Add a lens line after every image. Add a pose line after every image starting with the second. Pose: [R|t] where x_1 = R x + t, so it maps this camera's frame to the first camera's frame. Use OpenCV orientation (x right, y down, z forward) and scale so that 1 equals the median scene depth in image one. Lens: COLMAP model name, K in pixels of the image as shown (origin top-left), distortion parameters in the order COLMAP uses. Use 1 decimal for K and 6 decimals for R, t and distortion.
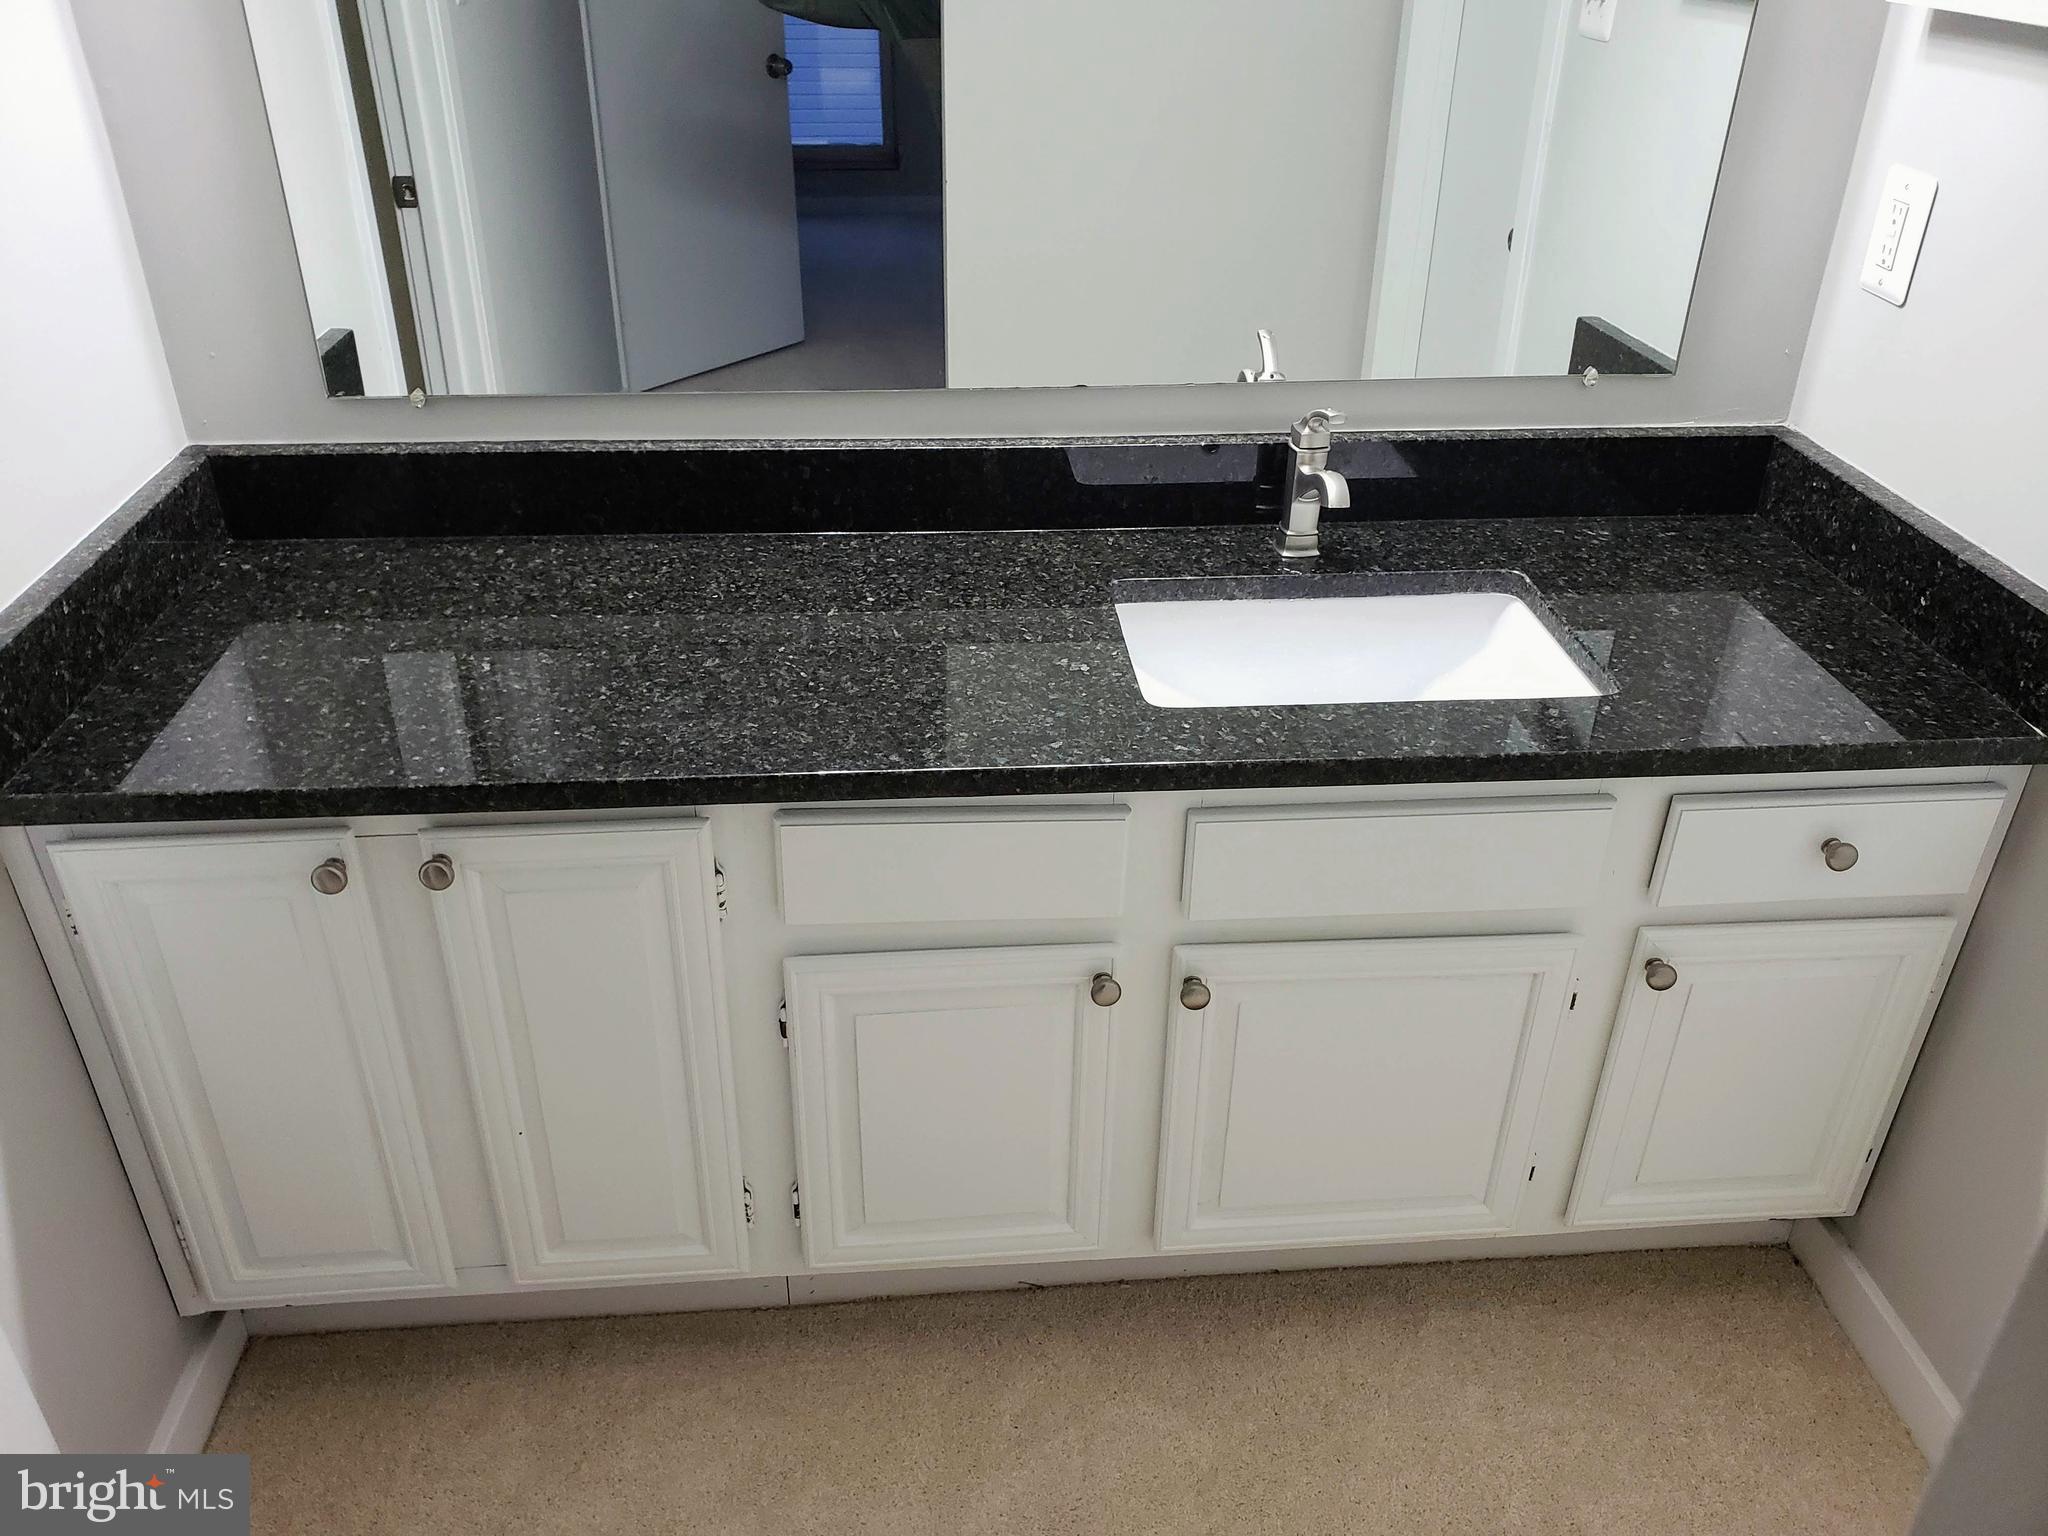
lens RADIAL K [[1594.0, 0, 1029.8], [0, 1594.0, 812.0], [0, 0, 1]] dist [0.106009, -0.225464]
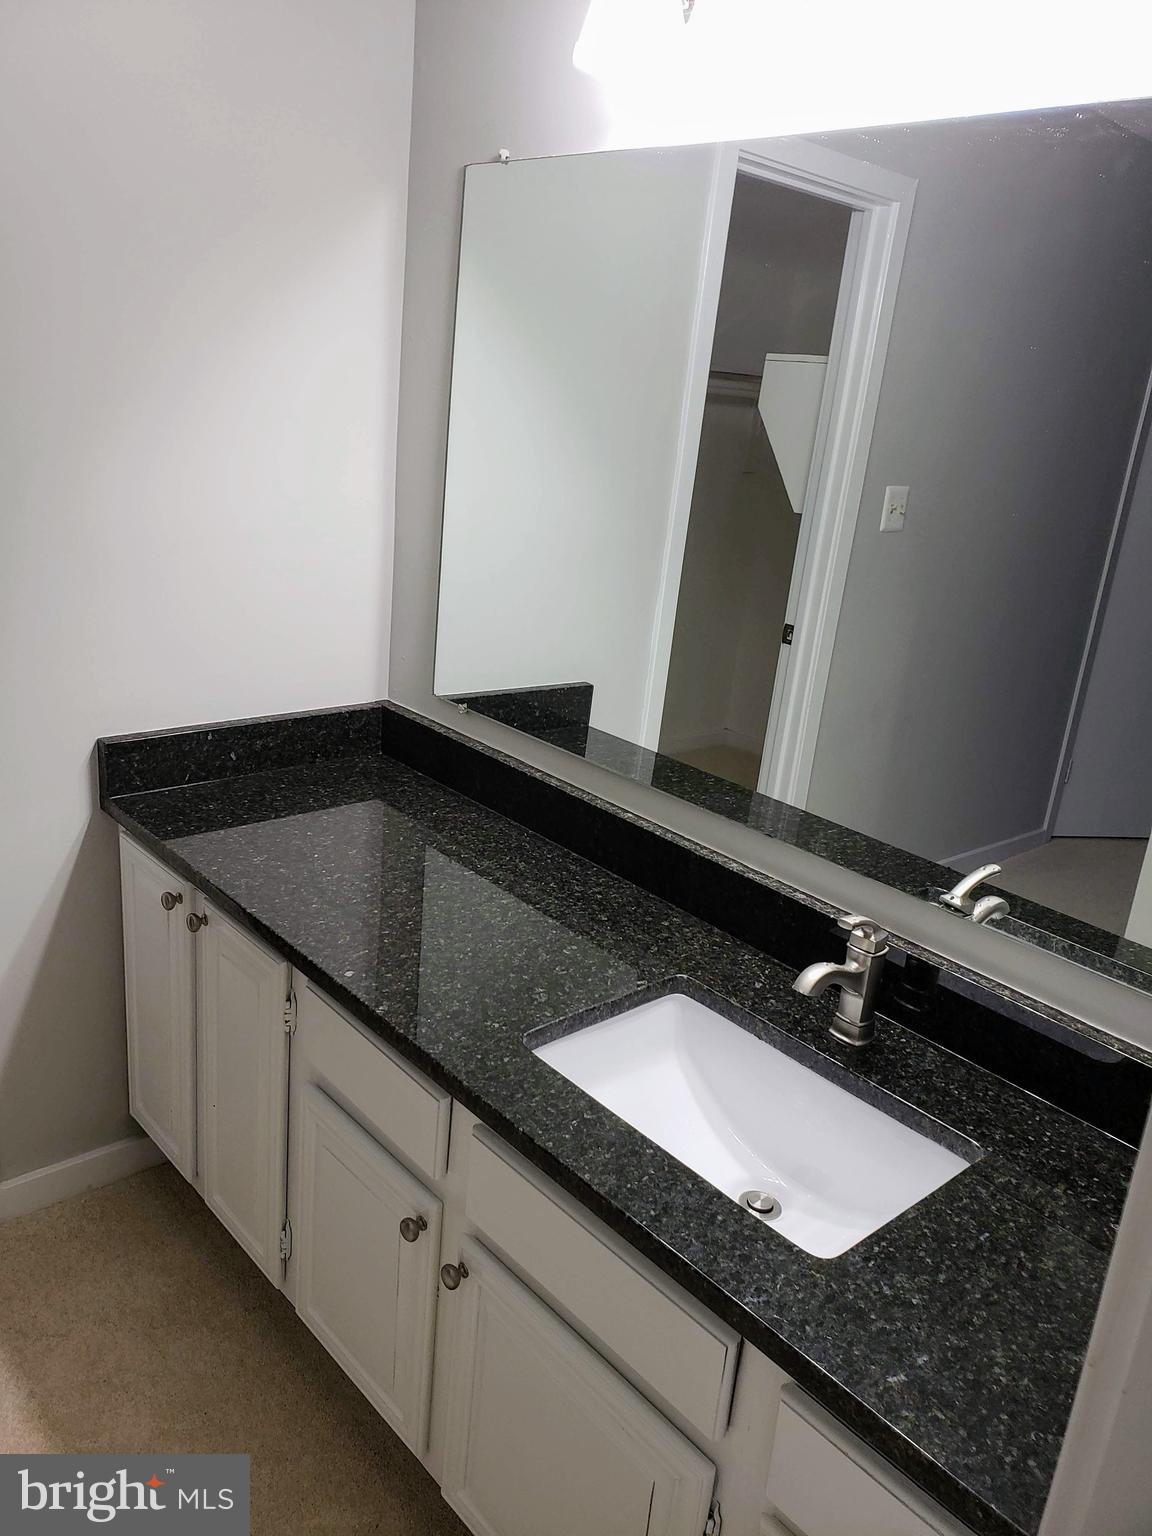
lens RADIAL K [[1195.5, 0, 563.6], [0, 1195.5, 789.4], [0, 0, 1]] dist [0.106009, -0.225464]
pose [[0.578671, 0.301648, -0.757726, 0.664489], [-0.488484, 0.872190, -0.025837, -0.204188], [0.653088, 0.385088, 0.652061, 0.289224]]
